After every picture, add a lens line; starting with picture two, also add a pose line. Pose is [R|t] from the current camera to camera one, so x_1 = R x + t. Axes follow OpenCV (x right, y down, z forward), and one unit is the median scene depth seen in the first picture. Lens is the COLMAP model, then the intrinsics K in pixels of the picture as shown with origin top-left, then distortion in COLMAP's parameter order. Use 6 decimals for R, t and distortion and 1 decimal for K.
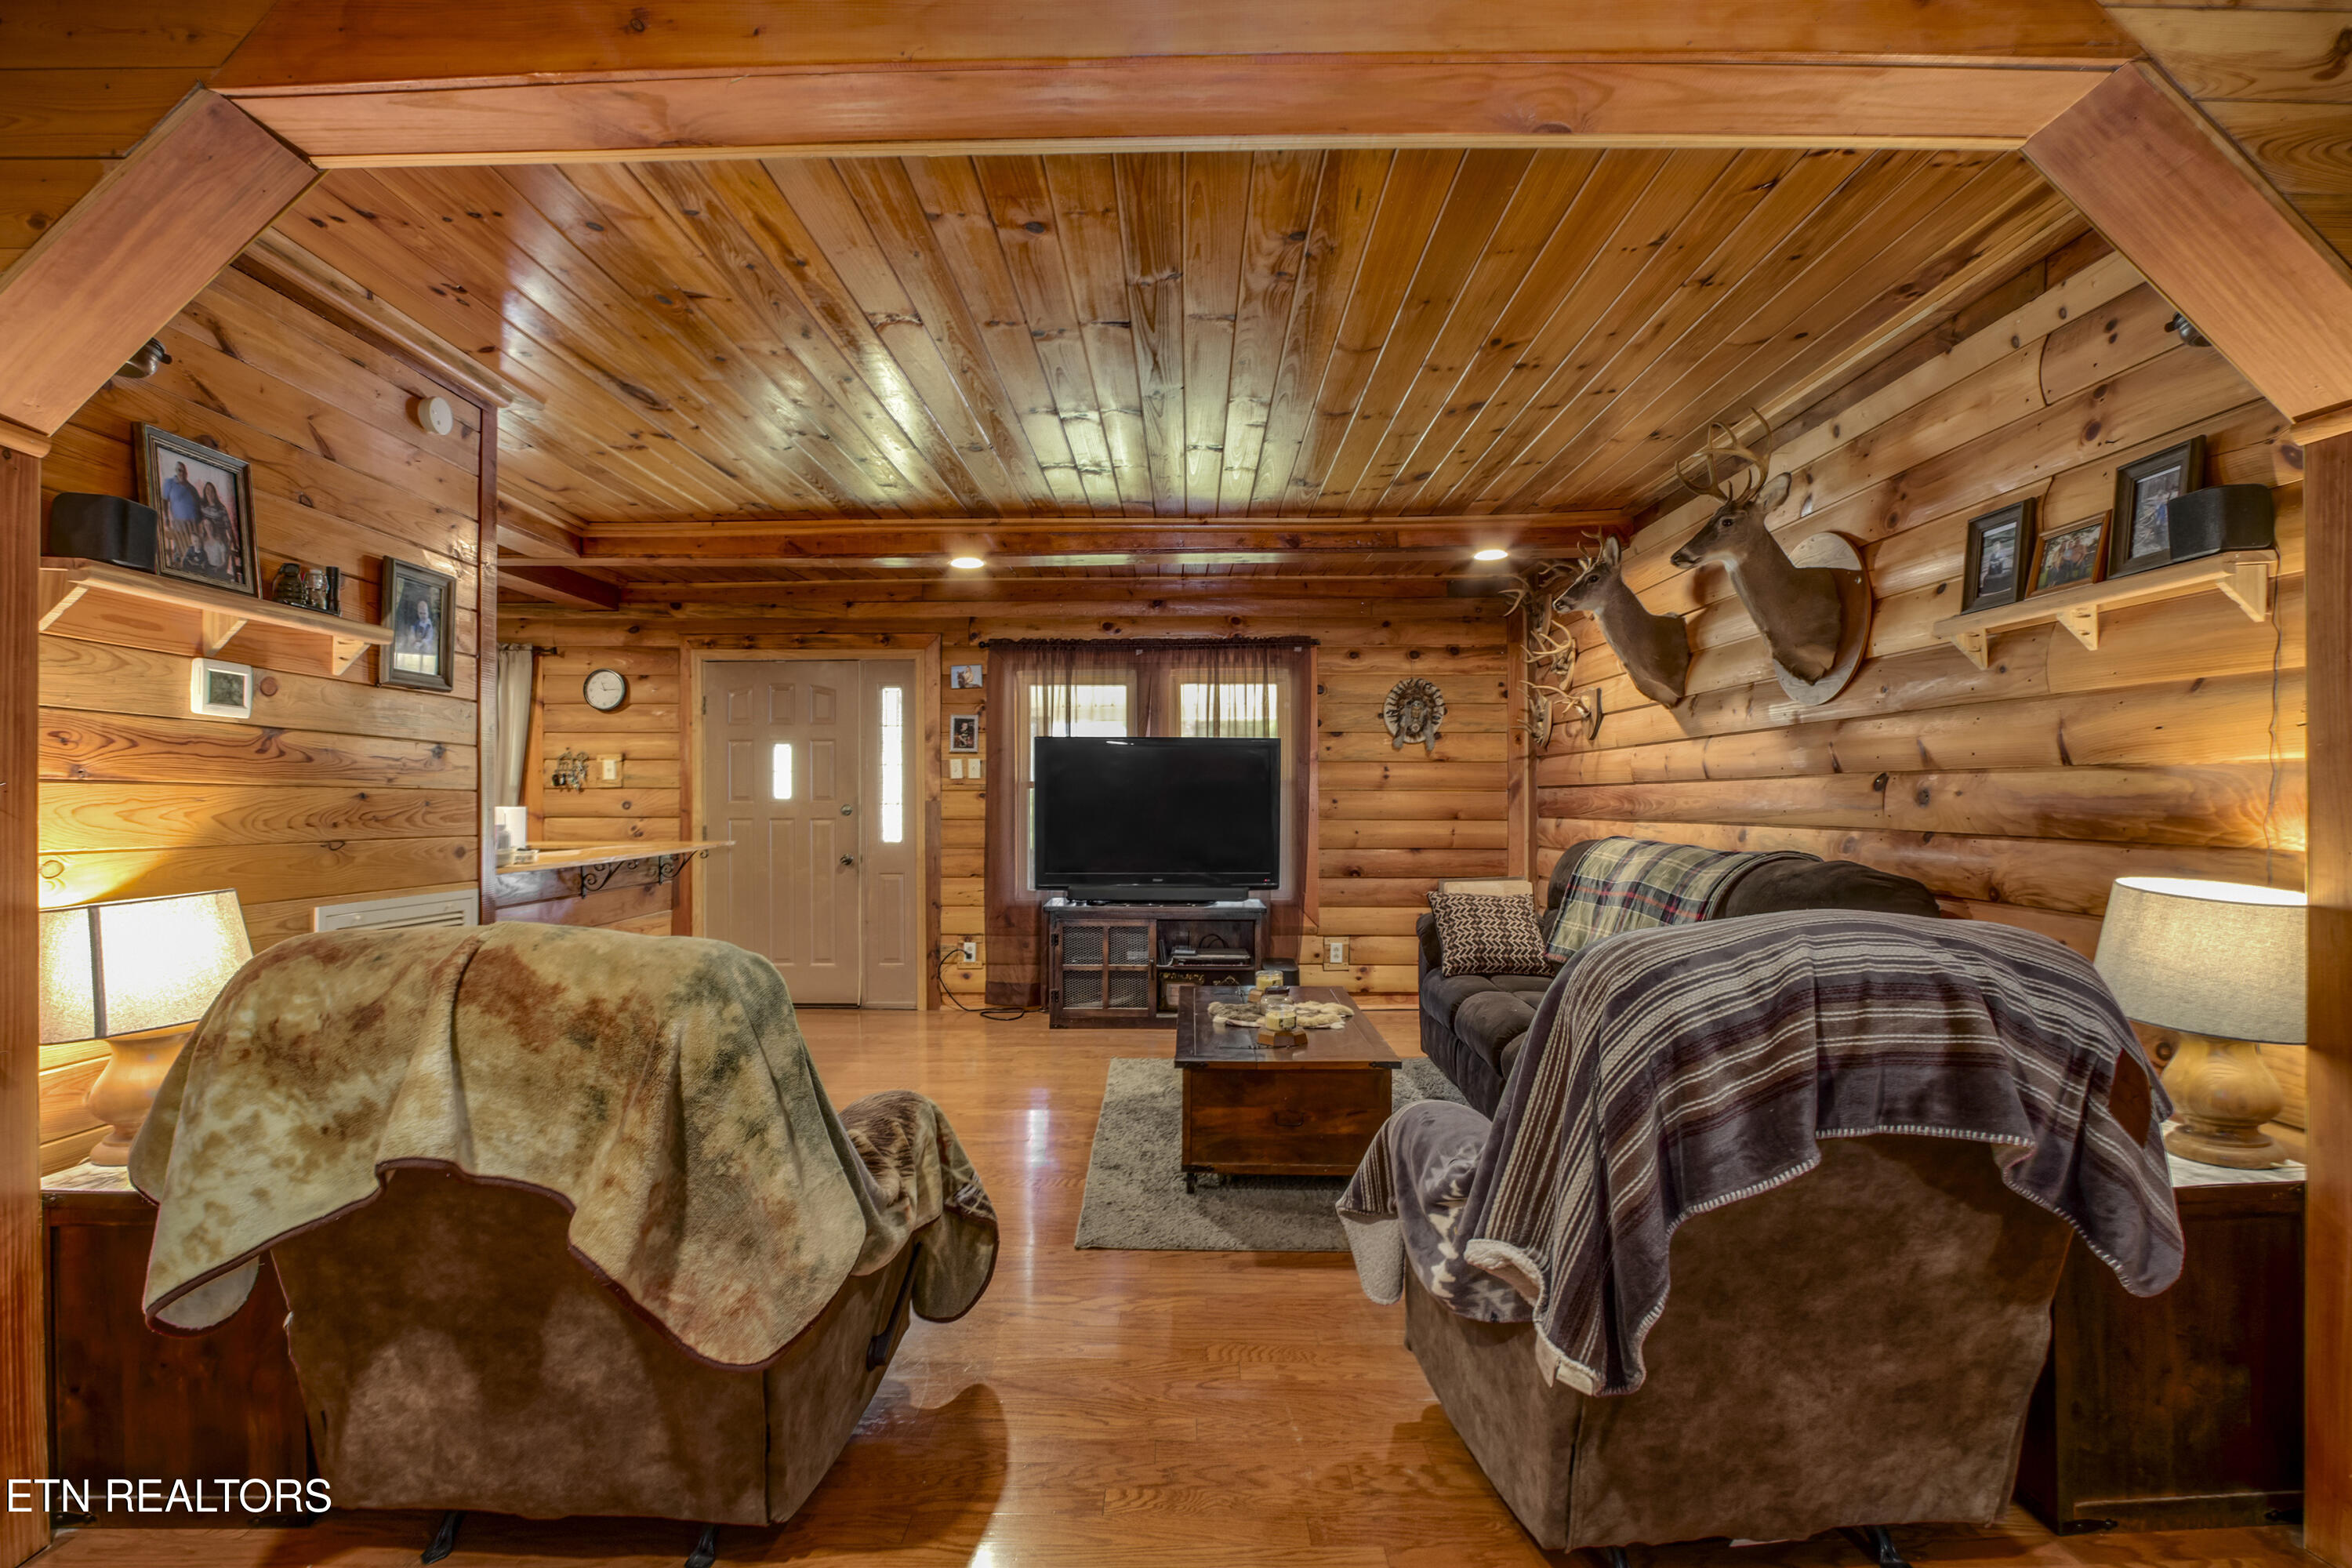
lens RADIAL K [[1104.4, 0, 1177.3], [0, 1104.4, 802.9], [0, 0, 1]] dist [-0.022630, 0.001739]
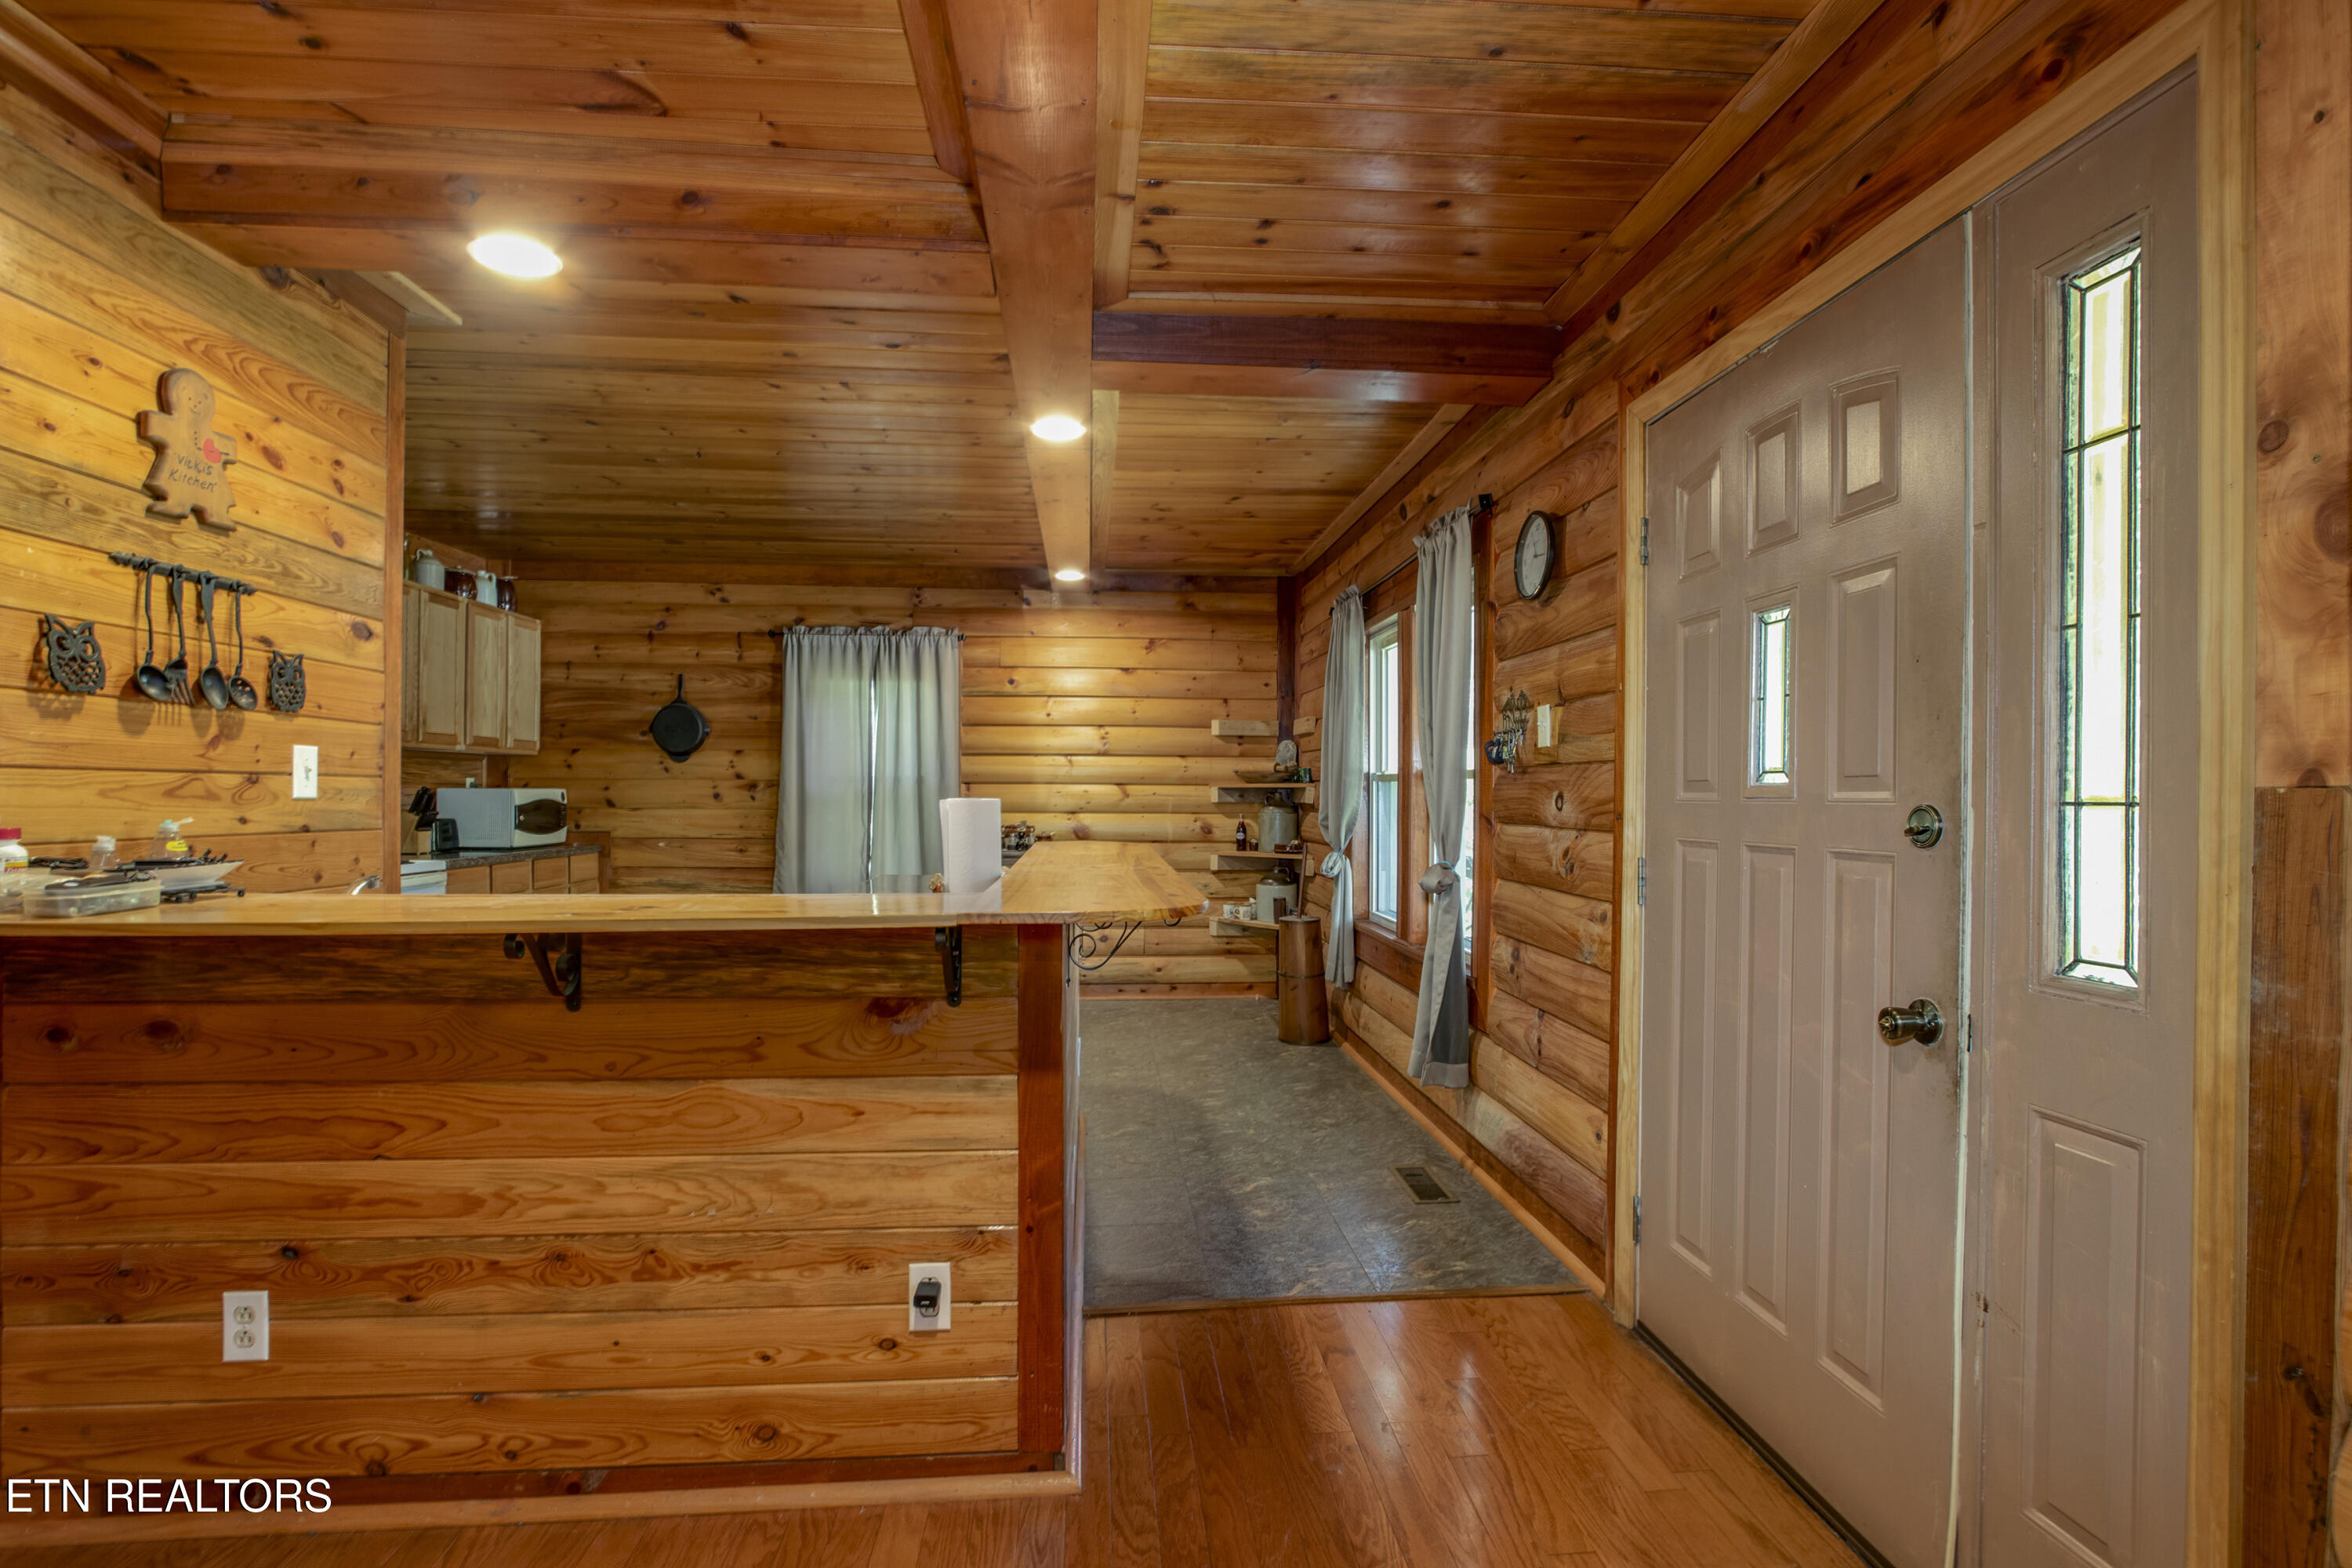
lens RADIAL K [[1104.4, 0, 1177.3], [0, 1104.4, 802.9], [0, 0, 1]] dist [-0.022630, 0.001739]
pose [[0.083706, 0.006153, -0.996471, -0.064588], [-0.008398, 0.999950, 0.005469, 0.000996], [0.996455, 0.007911, 0.083754, 0.810751]]
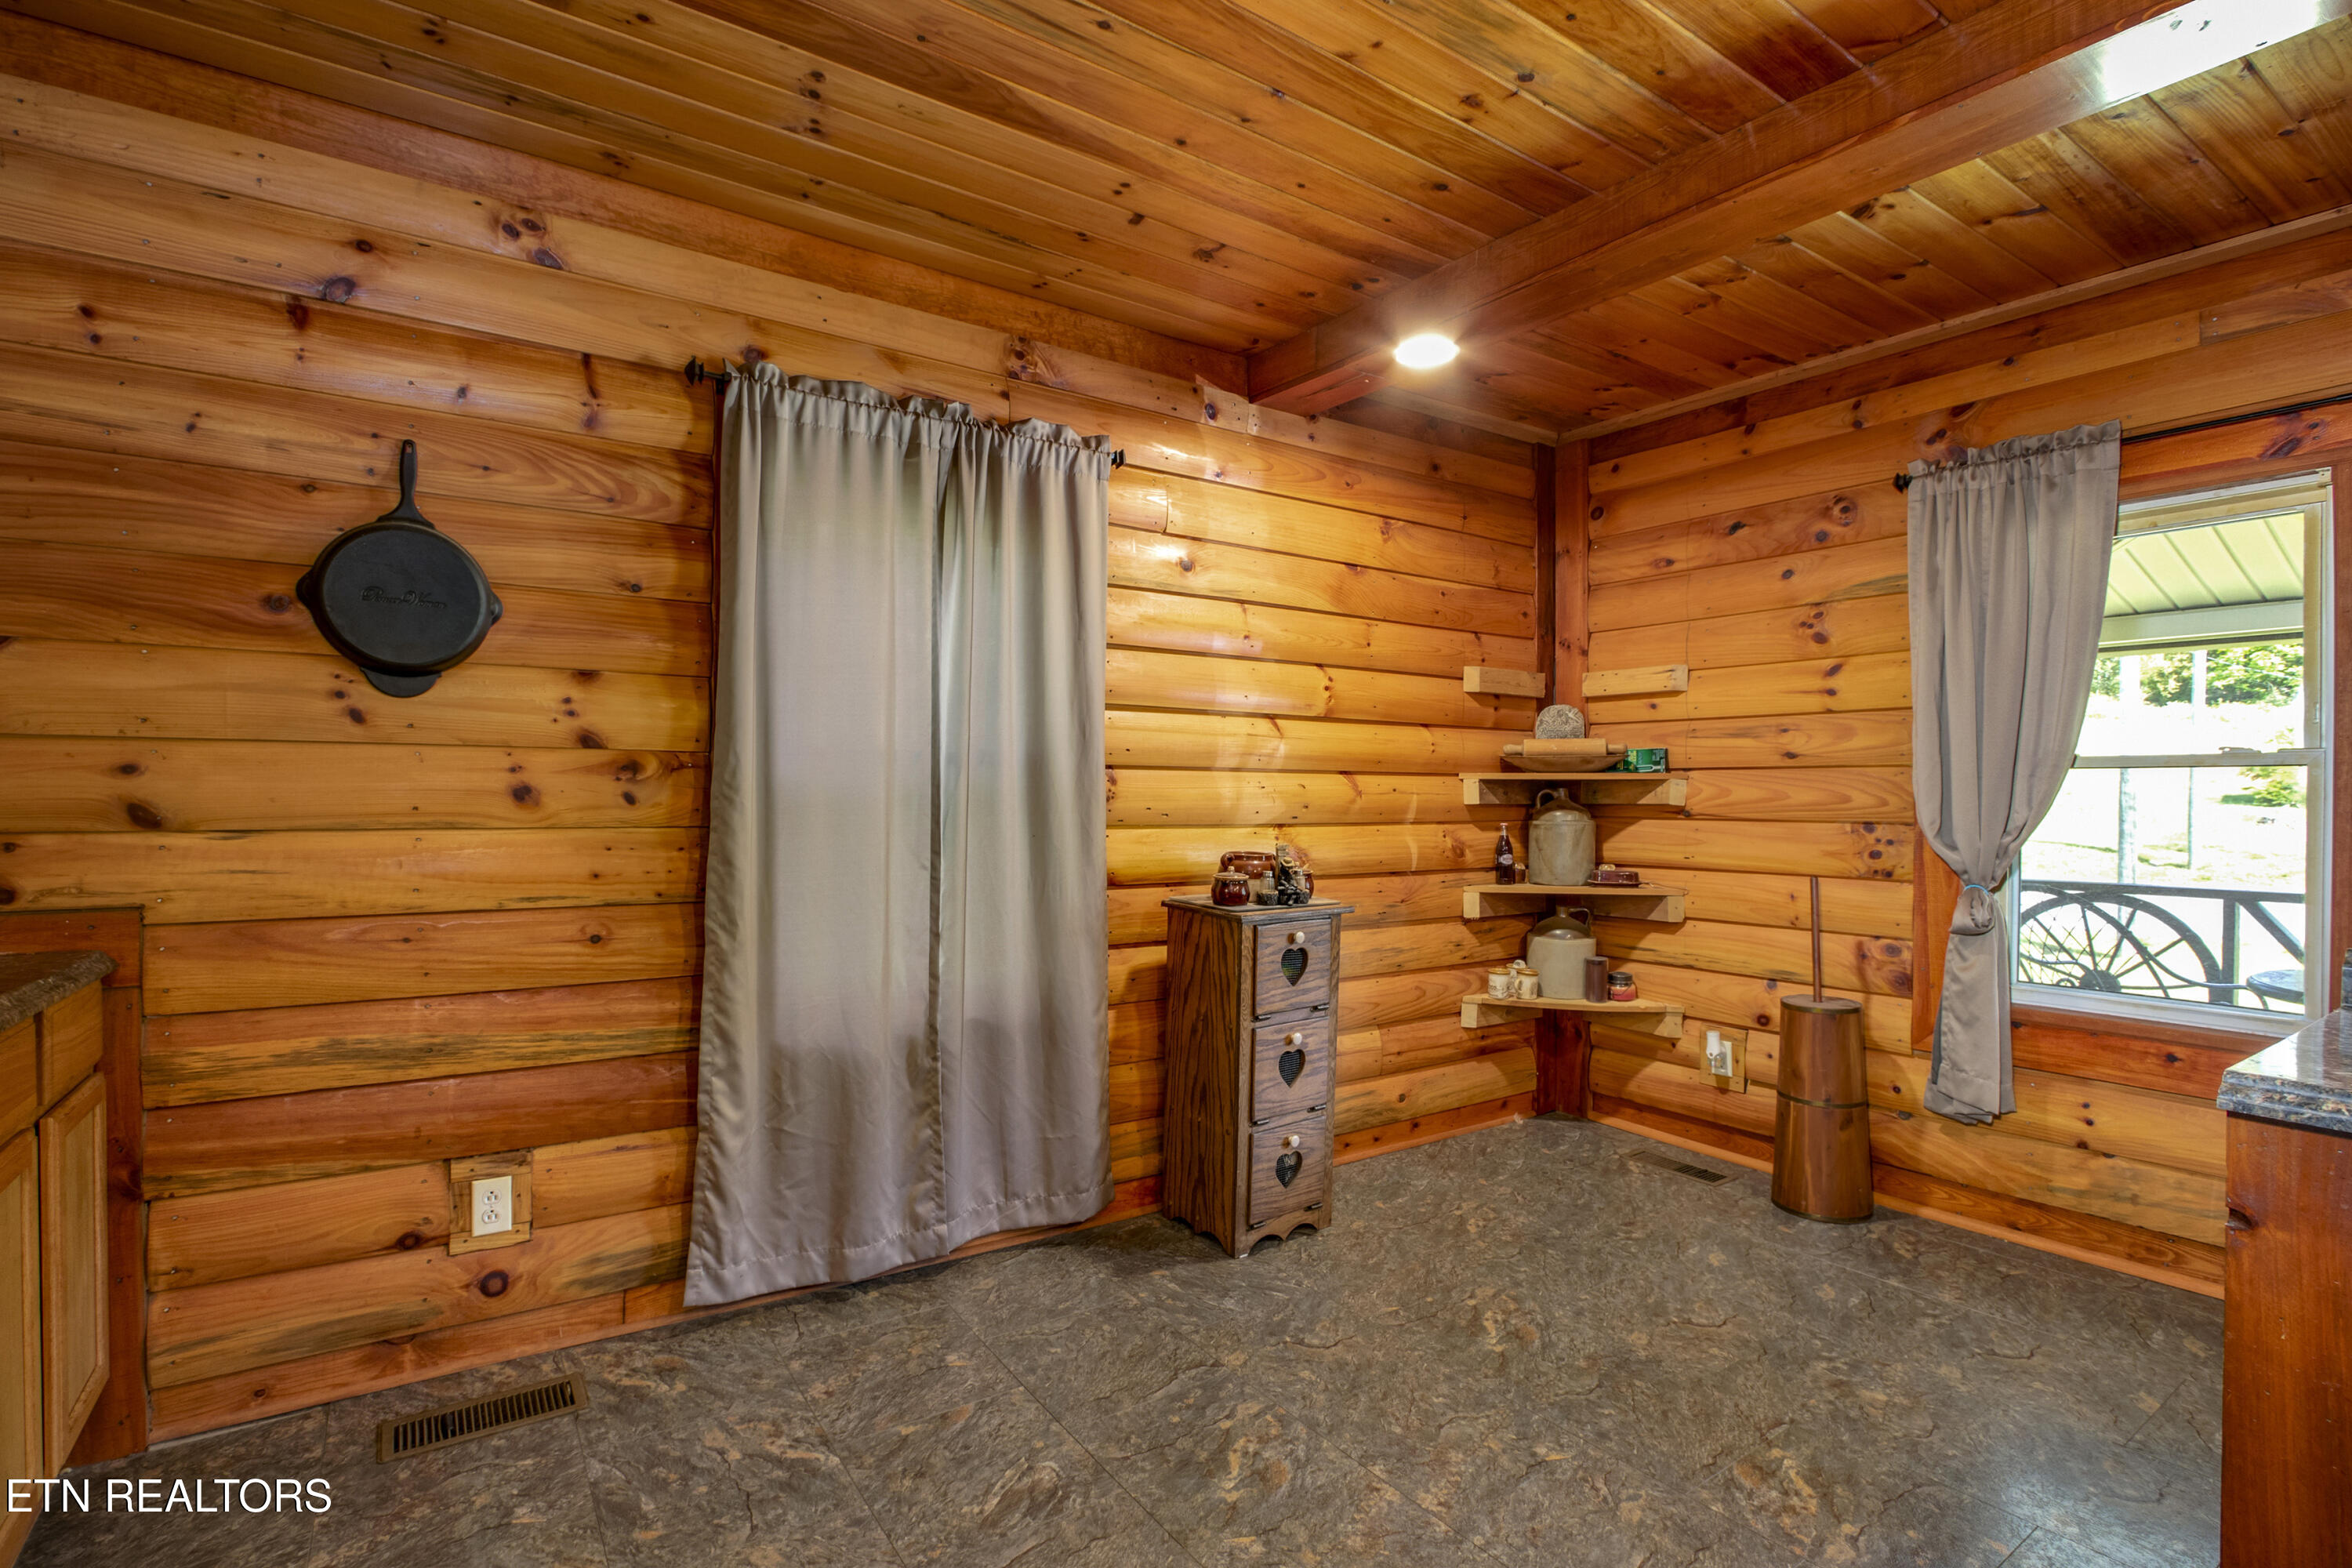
lens RADIAL K [[1104.4, 0, 1177.3], [0, 1104.4, 802.9], [0, 0, 1]] dist [-0.022630, 0.001739]
pose [[0.570384, 0.005152, -0.821362, -0.663622], [-0.006498, 0.999977, 0.001760, 0.004771], [0.821352, 0.004334, 0.570405, 0.456799]]
